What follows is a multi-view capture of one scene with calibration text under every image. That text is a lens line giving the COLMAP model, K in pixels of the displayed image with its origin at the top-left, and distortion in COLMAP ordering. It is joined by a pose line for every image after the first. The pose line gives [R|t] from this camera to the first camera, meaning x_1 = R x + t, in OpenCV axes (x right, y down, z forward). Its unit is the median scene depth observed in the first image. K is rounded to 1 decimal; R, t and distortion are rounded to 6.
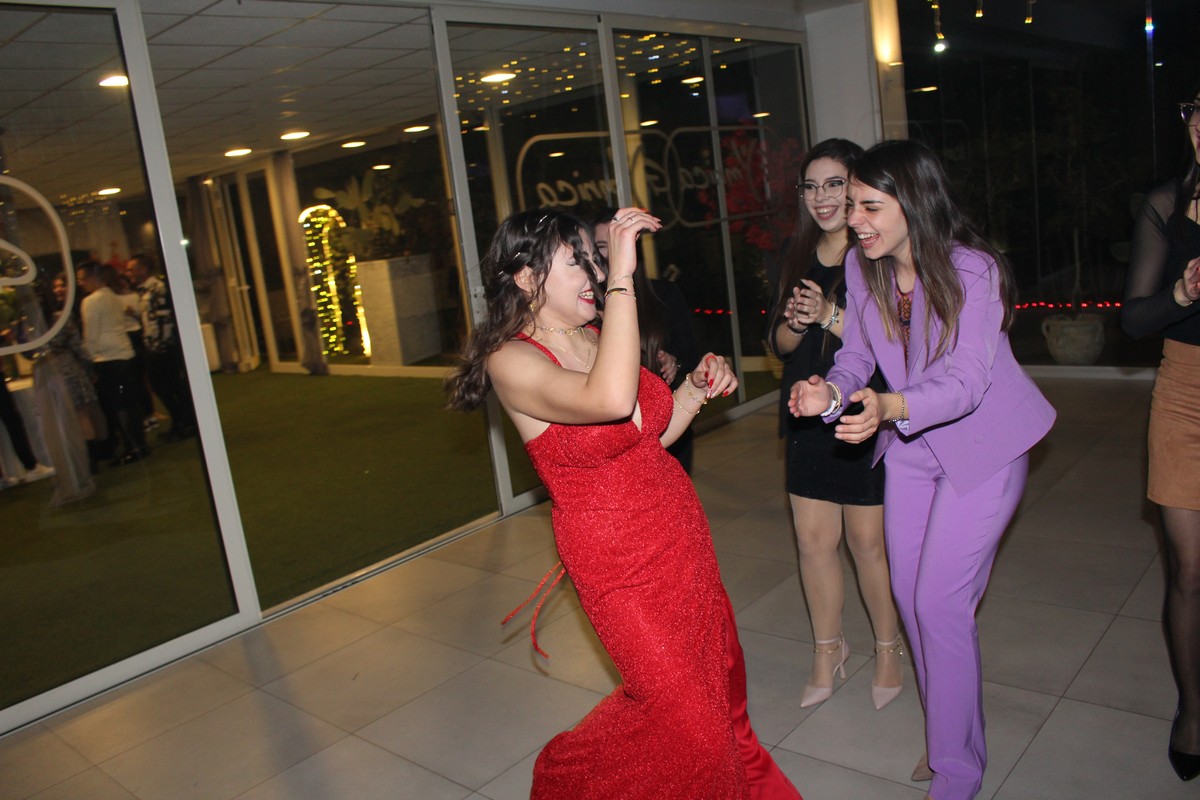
lens RADIAL K [[980.9, 0, 600.8], [0, 980.9, 398.9], [0, 0, 1]] dist [-0.126820, 0.027302]
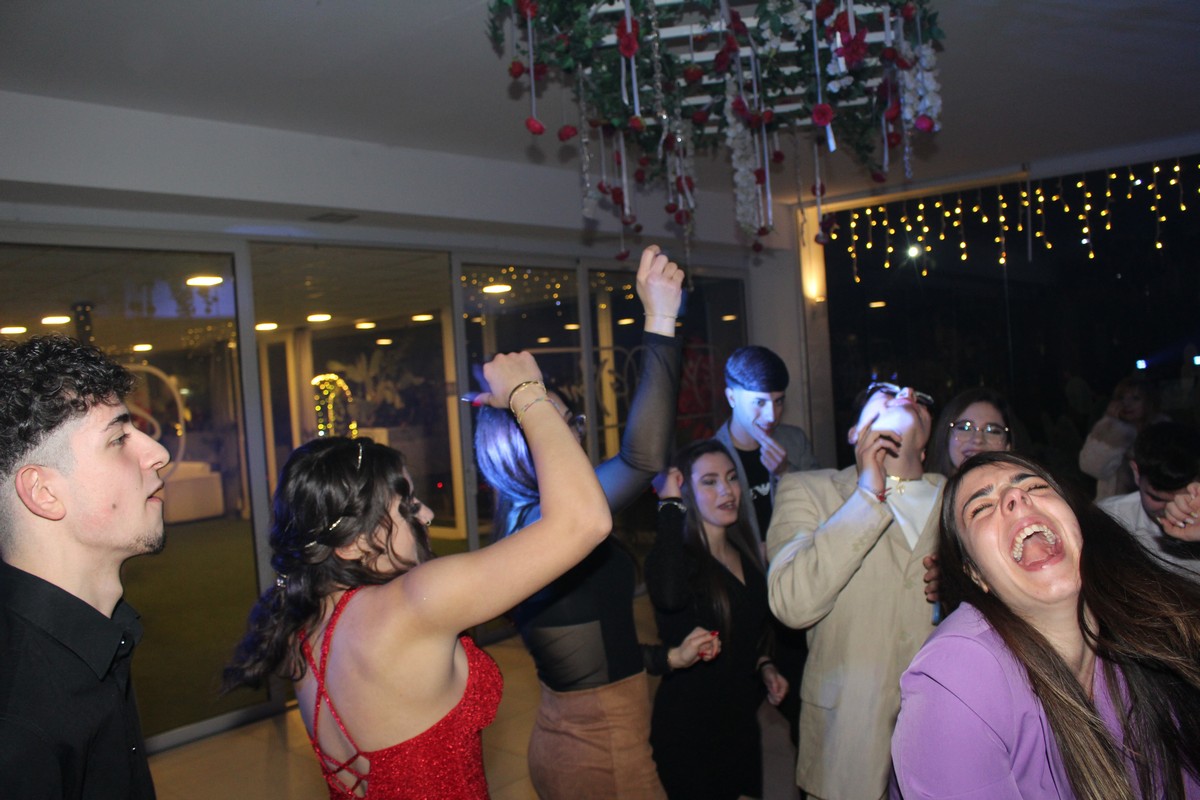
lens RADIAL K [[980.9, 0, 596.5], [0, 980.9, 400.7], [0, 0, 1]] dist [-0.126820, 0.027302]
pose [[0.997858, 0.064525, 0.010772, 0.009942], [-0.061637, 0.982515, -0.175683, 0.009547], [-0.021920, 0.174643, 0.984388, -0.129695]]
